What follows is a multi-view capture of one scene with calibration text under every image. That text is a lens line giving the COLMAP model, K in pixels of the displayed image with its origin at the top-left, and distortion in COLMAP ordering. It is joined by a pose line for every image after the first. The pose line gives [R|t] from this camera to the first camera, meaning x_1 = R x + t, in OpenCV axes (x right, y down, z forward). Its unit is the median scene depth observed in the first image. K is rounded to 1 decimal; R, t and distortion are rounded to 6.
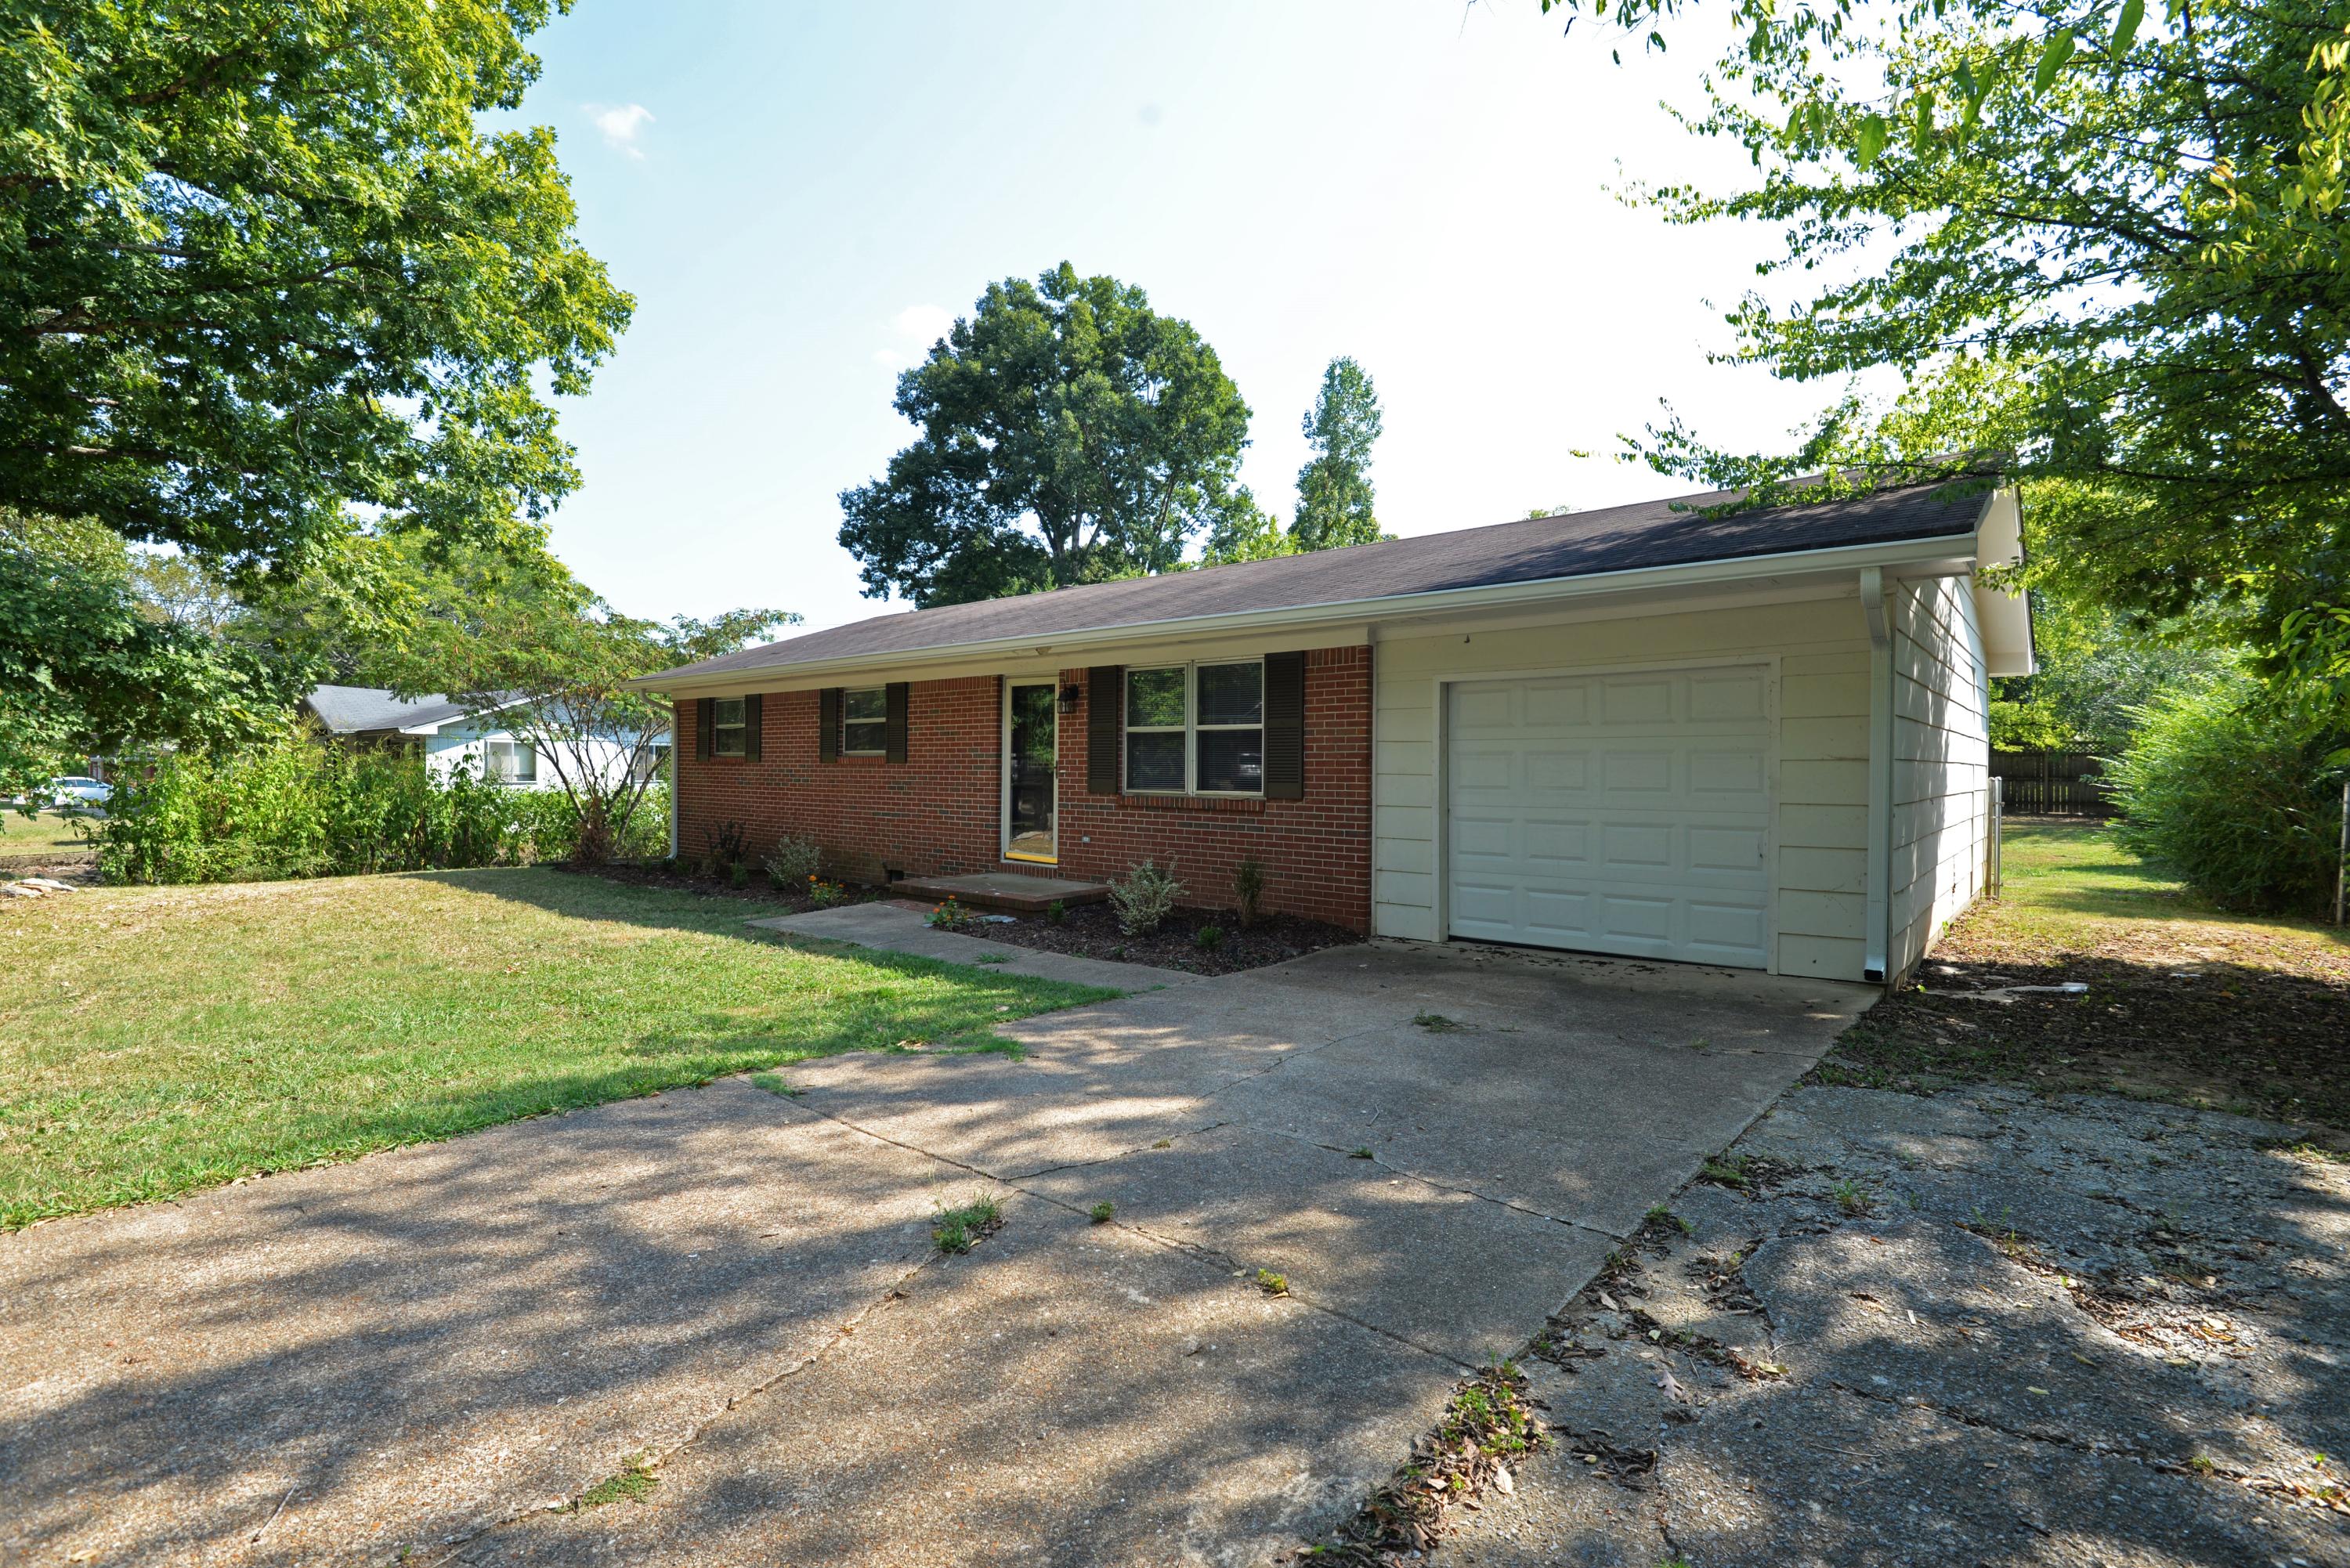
lens RADIAL K [[1075.2, 0, 1177.2], [0, 1075.2, 786.5], [0, 0, 1]] dist [-0.019890, -0.000544]
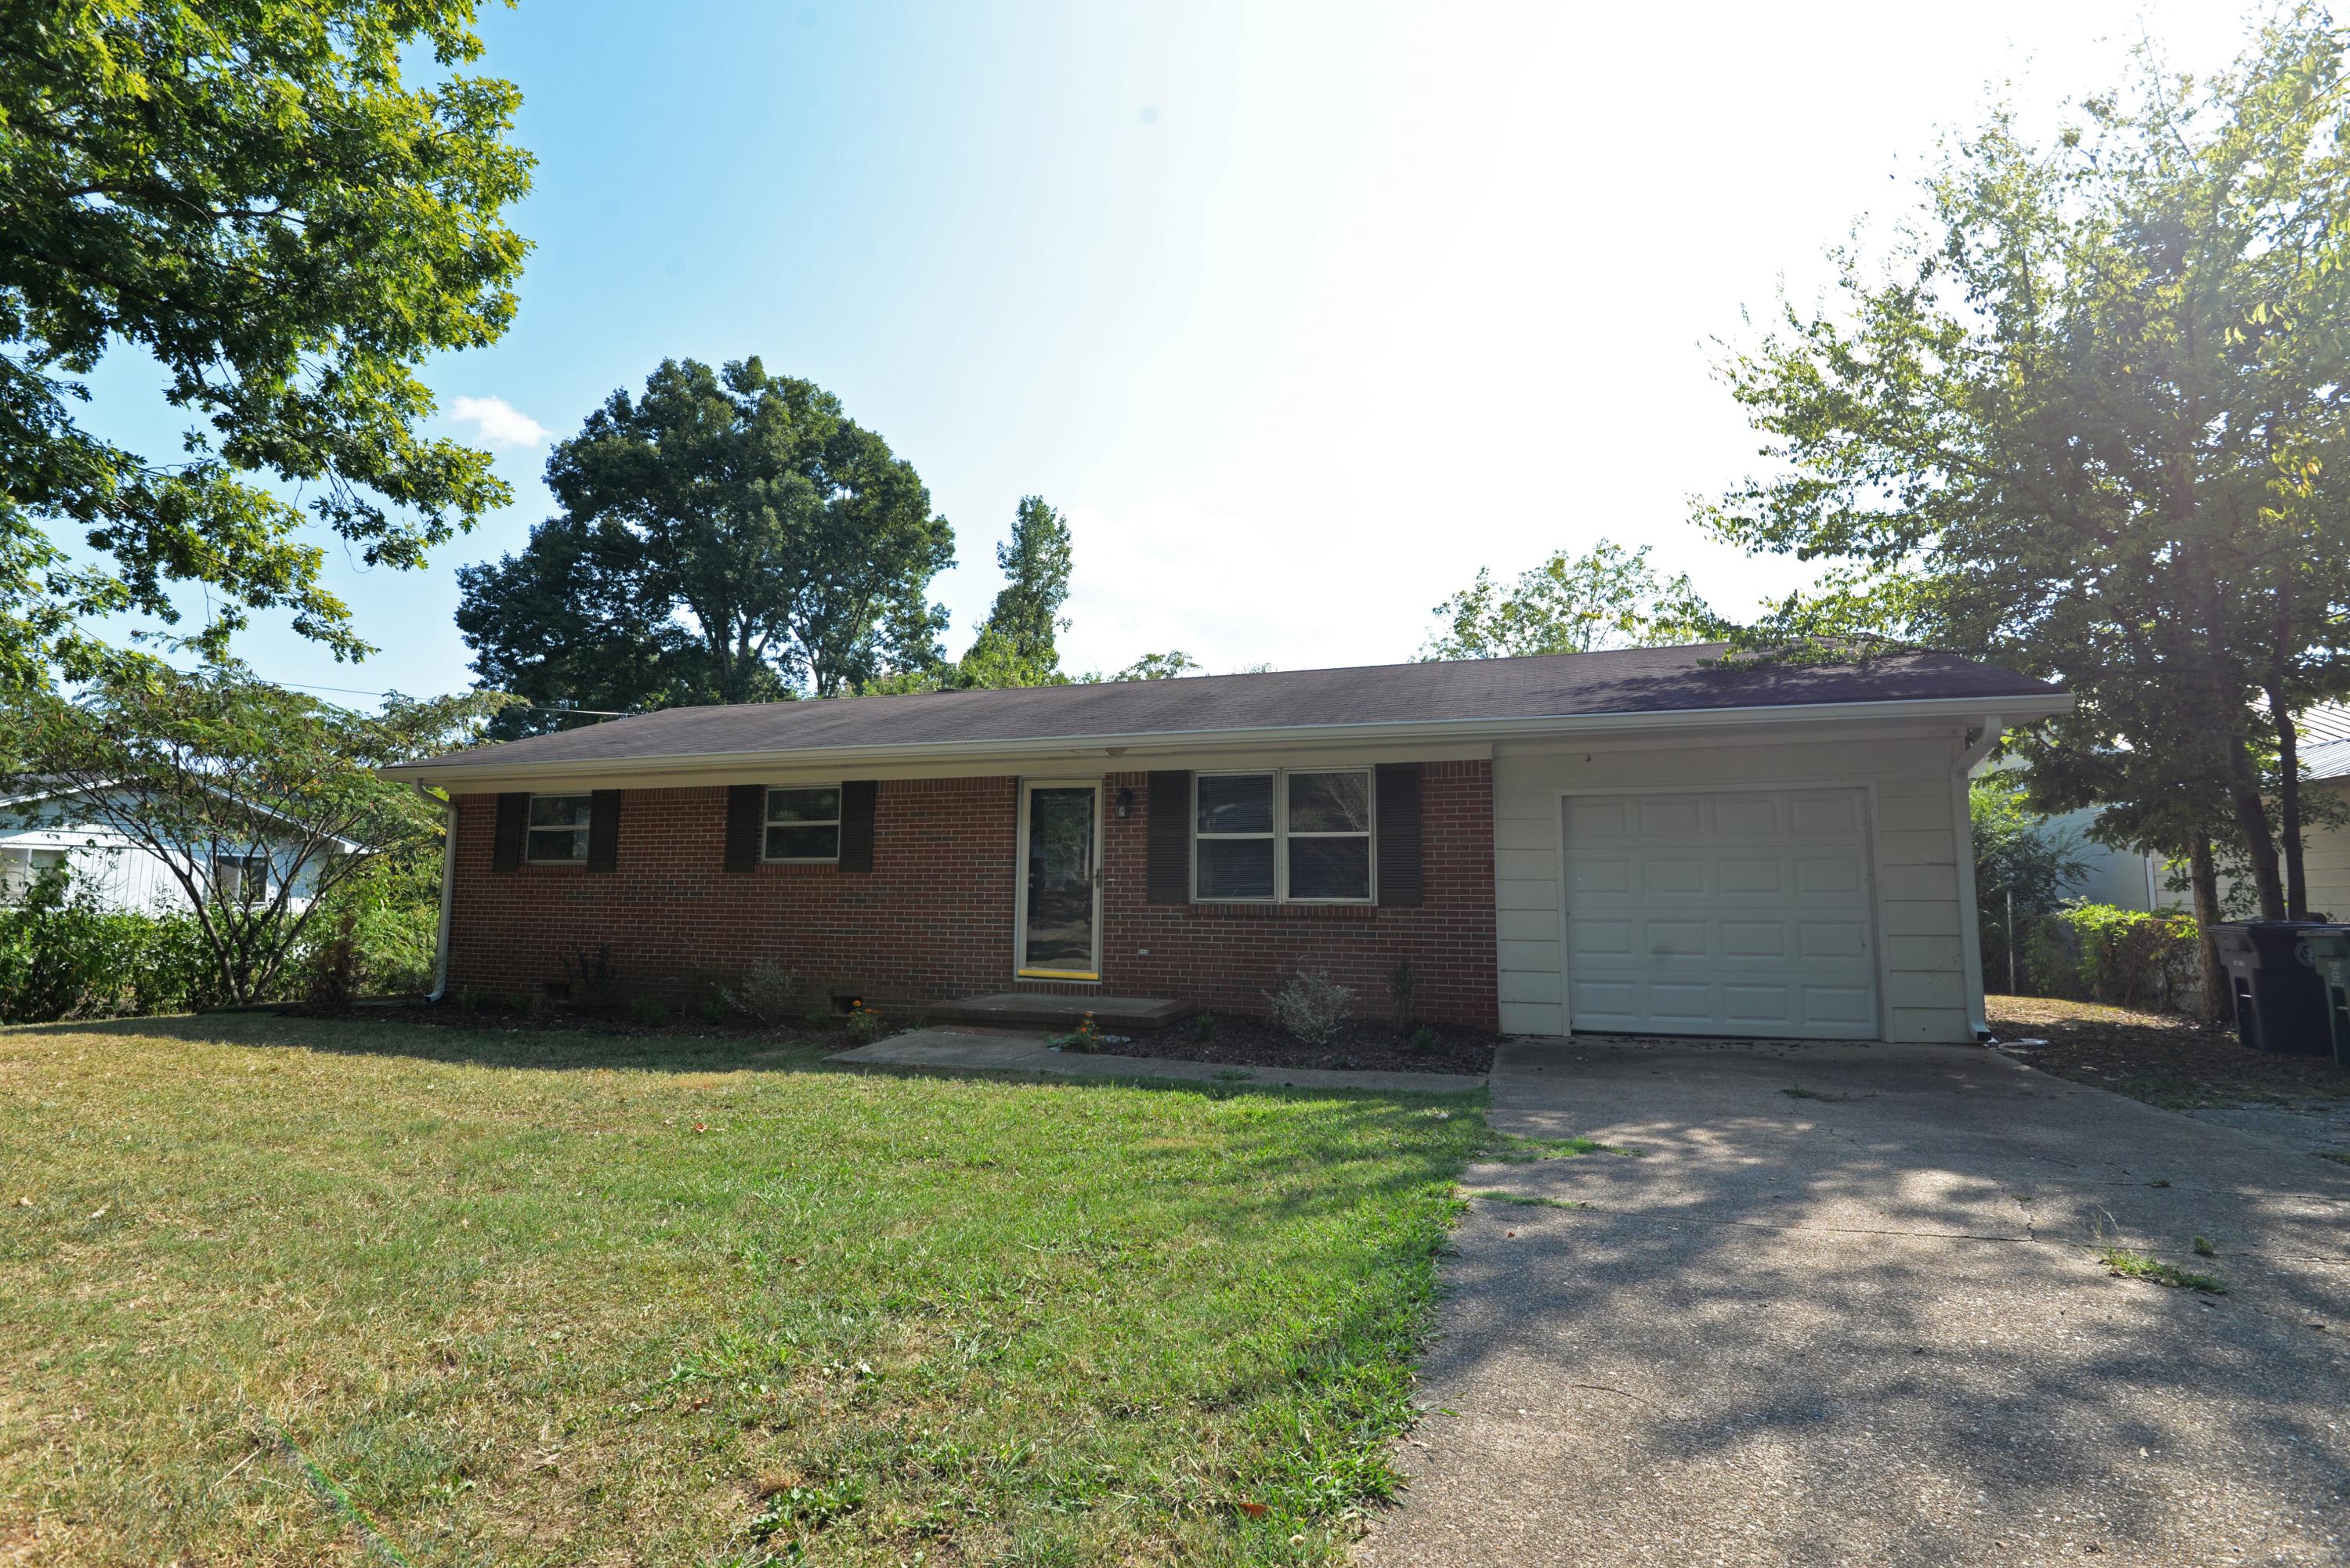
lens RADIAL K [[1058.4, 0, 1174.7], [0, 1058.4, 822.8], [0, 0, 1]] dist [-0.002519, -0.000217]
pose [[0.925303, 0.025452, 0.378373, -0.105695], [0.007349, 0.996354, -0.084994, 0.003884], [-0.379157, 0.081426, 0.921743, 0.031270]]
